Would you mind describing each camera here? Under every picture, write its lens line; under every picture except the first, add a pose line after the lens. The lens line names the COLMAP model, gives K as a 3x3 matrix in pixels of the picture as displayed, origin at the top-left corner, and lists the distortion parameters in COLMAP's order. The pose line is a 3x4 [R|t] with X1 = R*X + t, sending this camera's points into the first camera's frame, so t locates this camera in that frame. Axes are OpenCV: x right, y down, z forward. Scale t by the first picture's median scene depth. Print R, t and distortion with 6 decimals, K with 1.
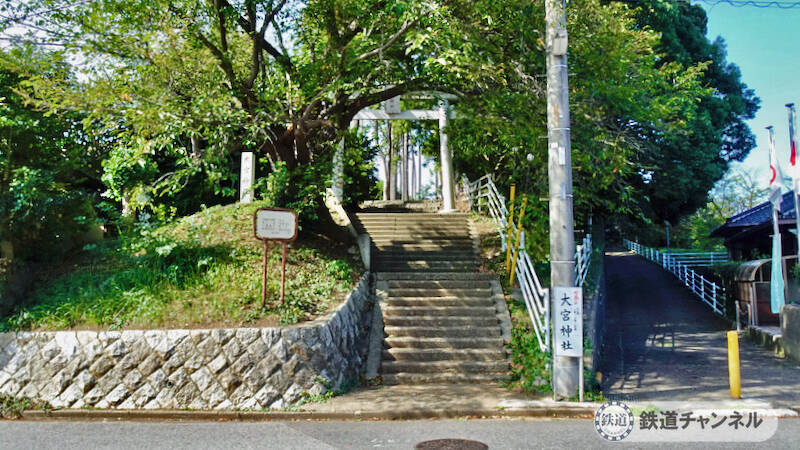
lens RADIAL K [[574.3, 0, 400.2], [0, 574.3, 223.8], [0, 0, 1]] dist [0.000710, -0.000057]
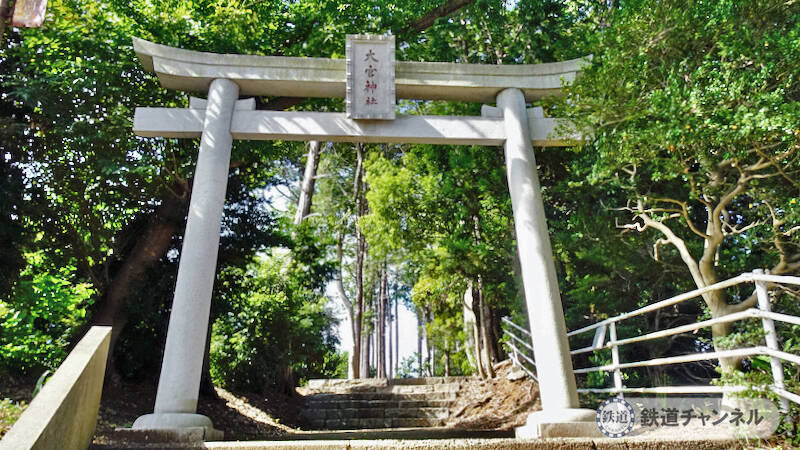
lens RADIAL K [[574.3, 0, 402.0], [0, 574.3, 225.7], [0, 0, 1]] dist [0.000710, -0.000057]
pose [[0.998358, 0.009437, 0.056492, -0.010258], [0.007834, 0.954561, -0.297914, -0.017639], [-0.056737, 0.297867, 0.952920, 0.447105]]
